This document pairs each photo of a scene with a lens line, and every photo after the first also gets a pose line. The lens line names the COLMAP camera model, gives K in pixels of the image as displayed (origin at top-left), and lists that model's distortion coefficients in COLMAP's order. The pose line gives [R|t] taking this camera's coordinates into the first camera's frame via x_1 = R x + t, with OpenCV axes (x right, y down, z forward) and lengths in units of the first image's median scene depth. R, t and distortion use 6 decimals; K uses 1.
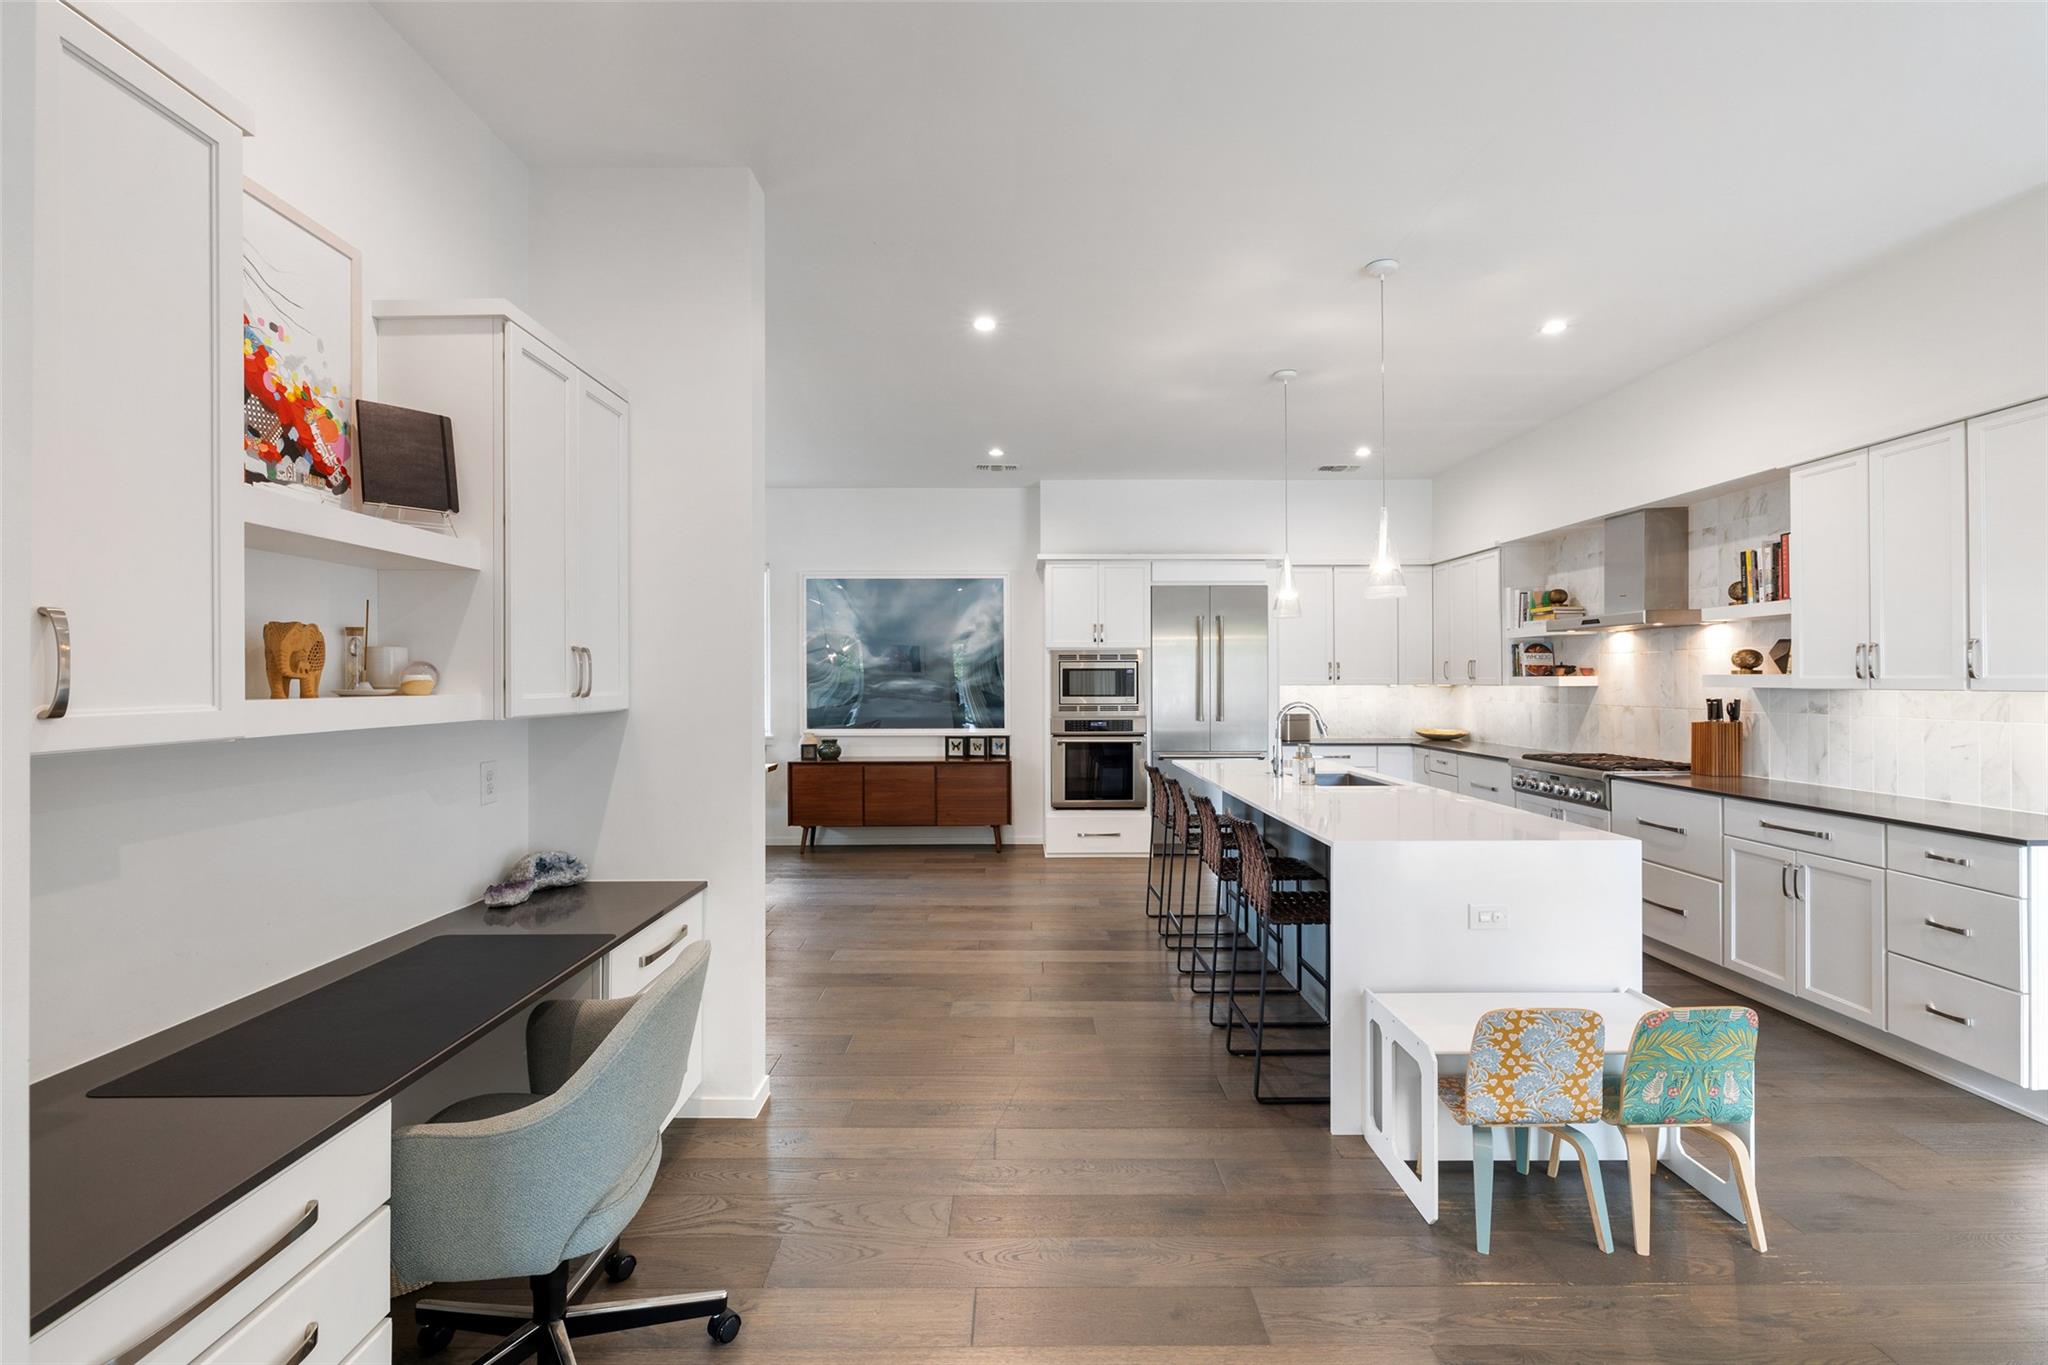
lens RADIAL K [[916.5, 0, 1025.5], [0, 916.5, 675.9], [0, 0, 1]] dist [-0.002858, 0.001198]
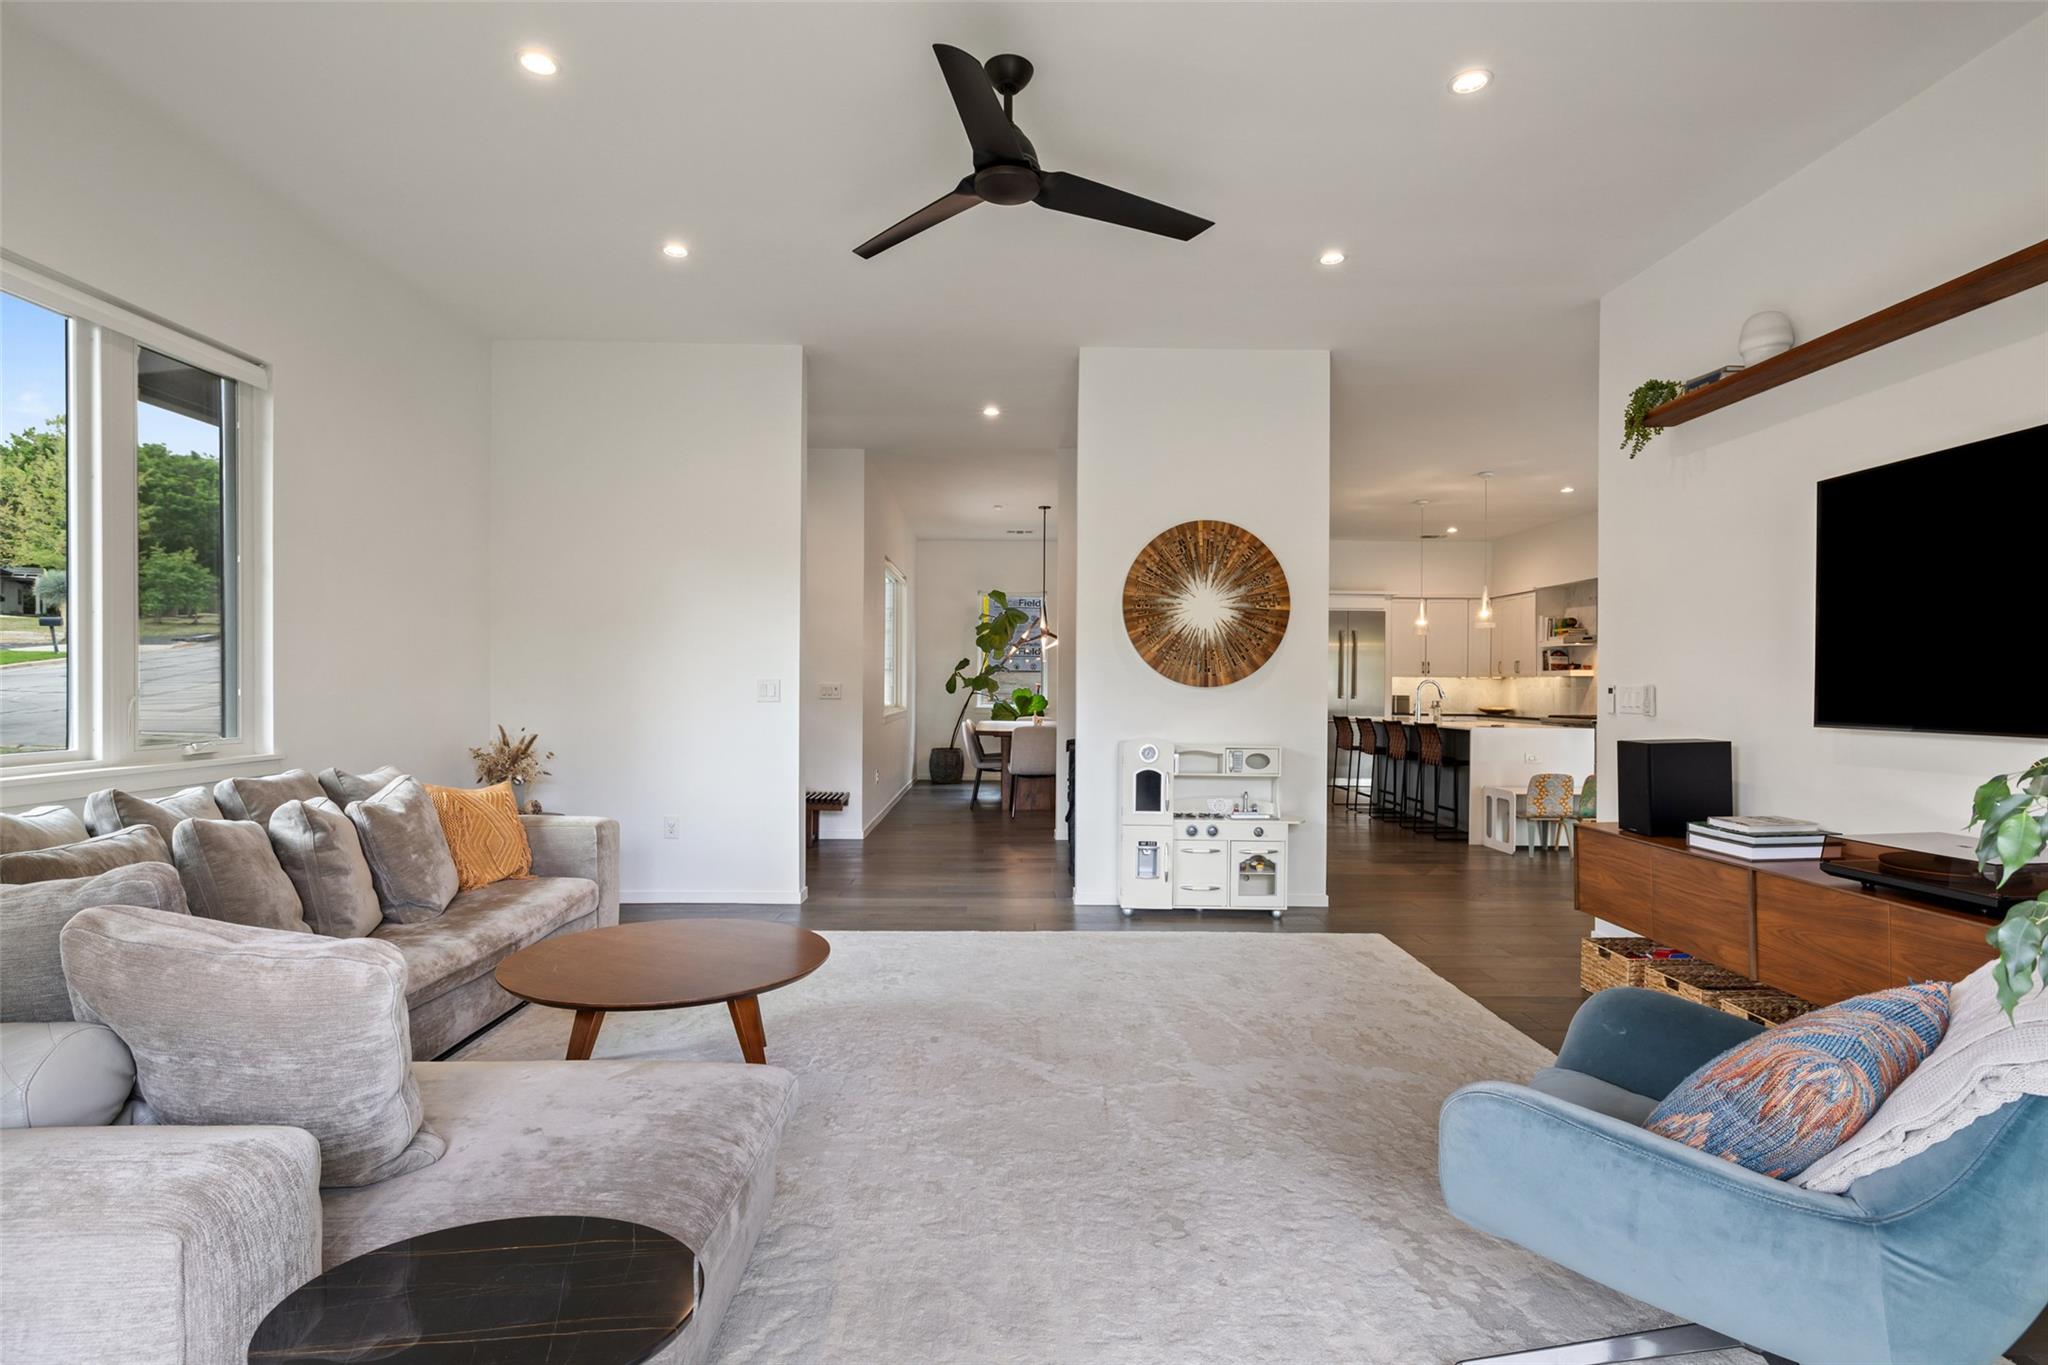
lens RADIAL K [[988.5, 0, 1028.0], [0, 988.5, 689.5], [0, 0, 1]] dist [0.002102, 0.000069]
pose [[0.999894, 0.010305, 0.010289, -0.354546], [-0.010391, 0.999912, 0.008279, 0.025617], [-0.010203, -0.008385, 0.999913, -0.661699]]
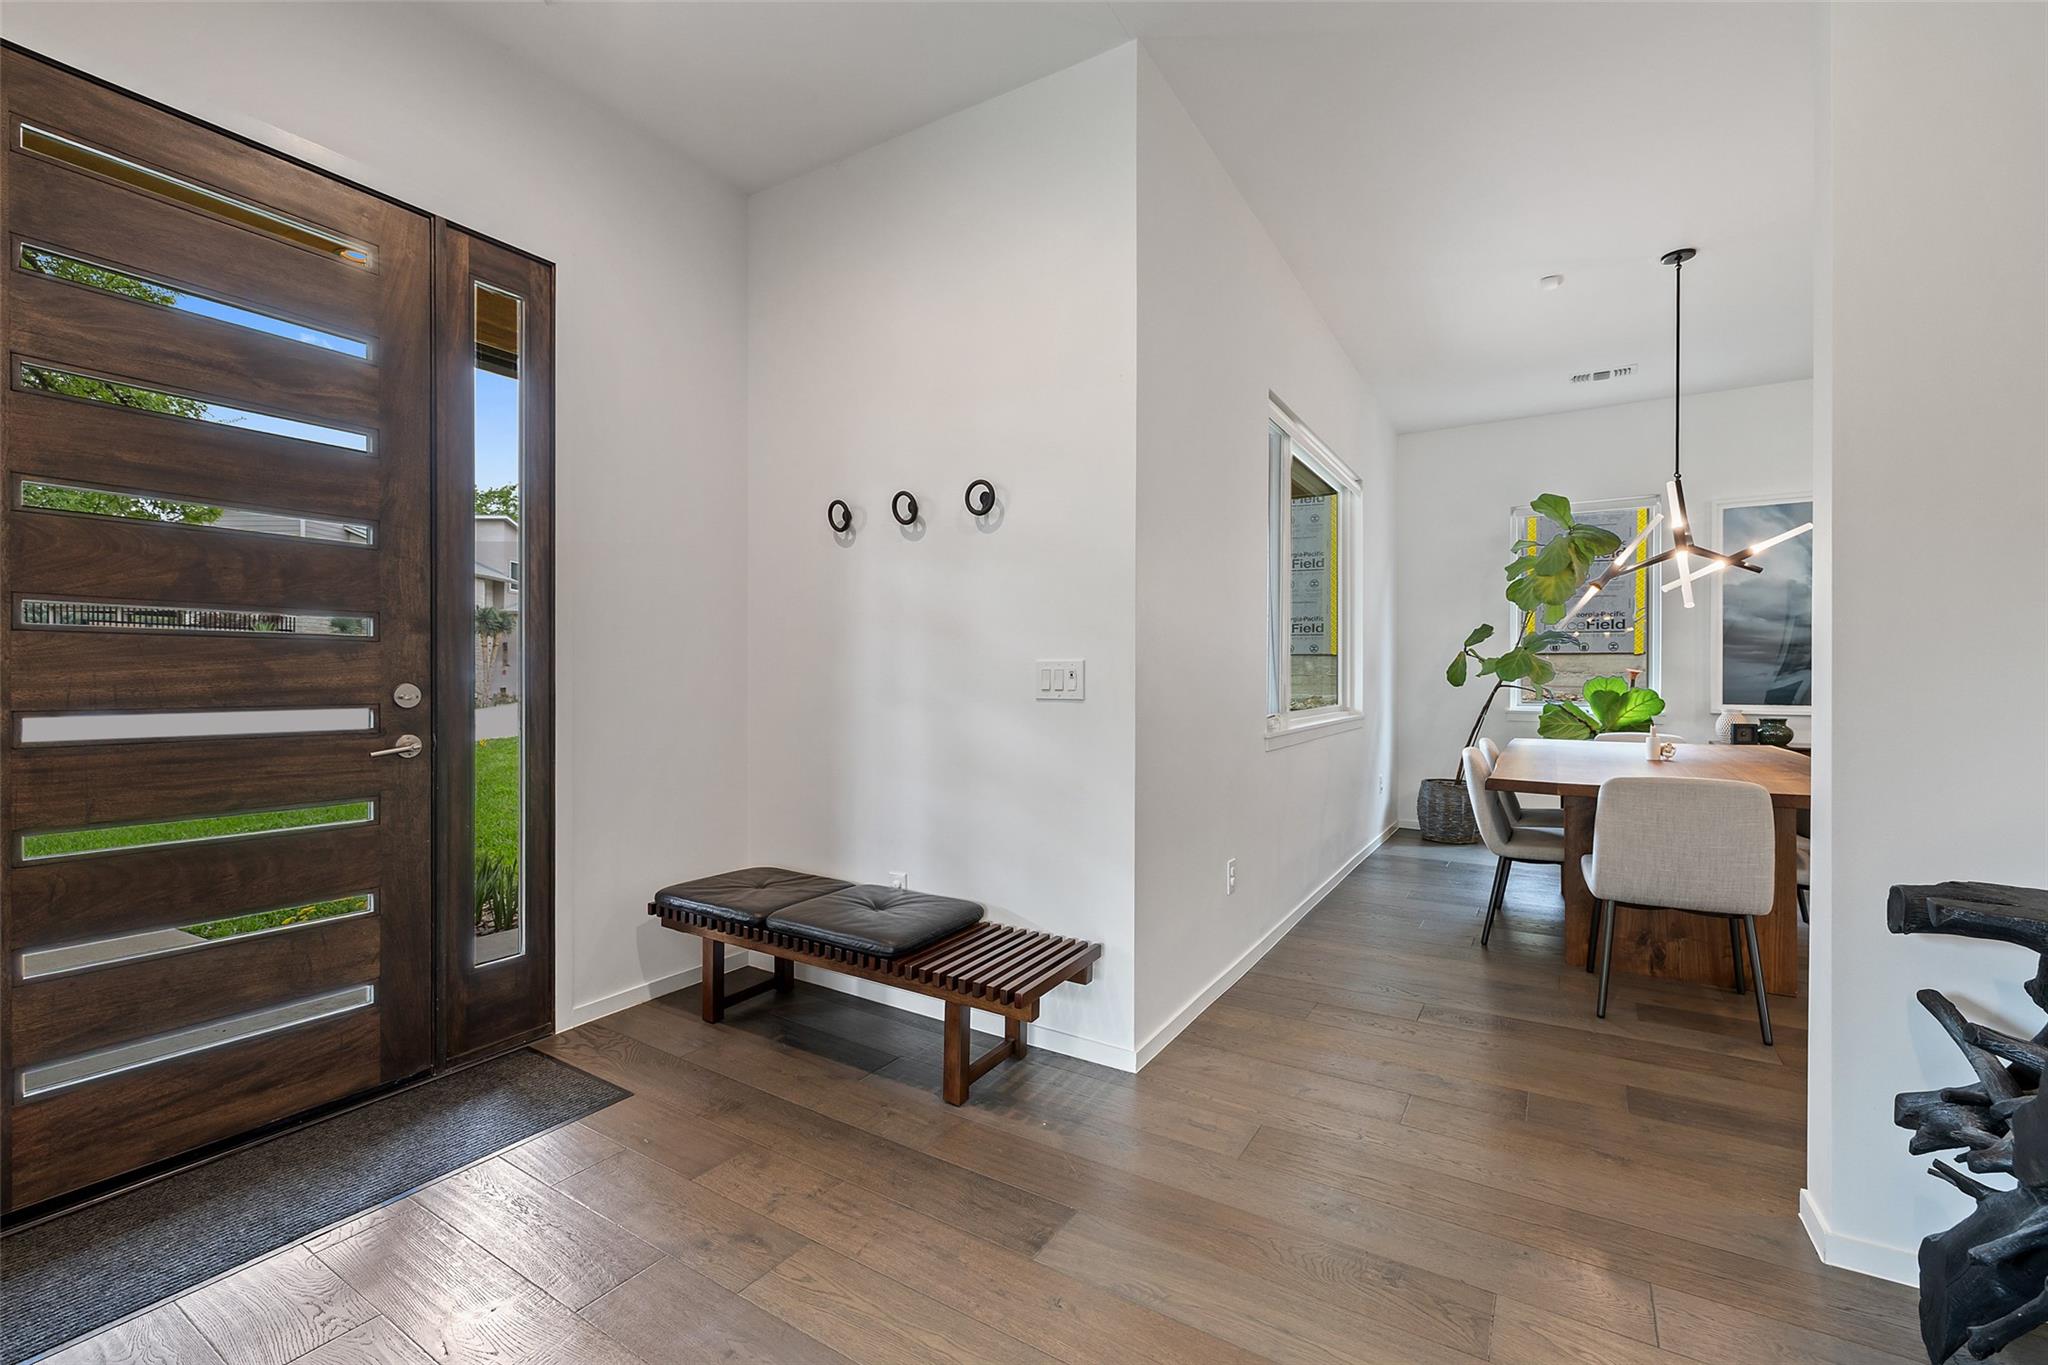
lens RADIAL K [[863.1, 0, 1029.2], [0, 863.1, 680.0], [0, 0, 1]] dist [-0.000963, 0.000423]
pose [[0.845329, 0.008421, -0.534179, -0.371099], [-0.003195, 0.999938, 0.010708, 0.034104], [0.534236, -0.007345, 0.845303, 0.084571]]
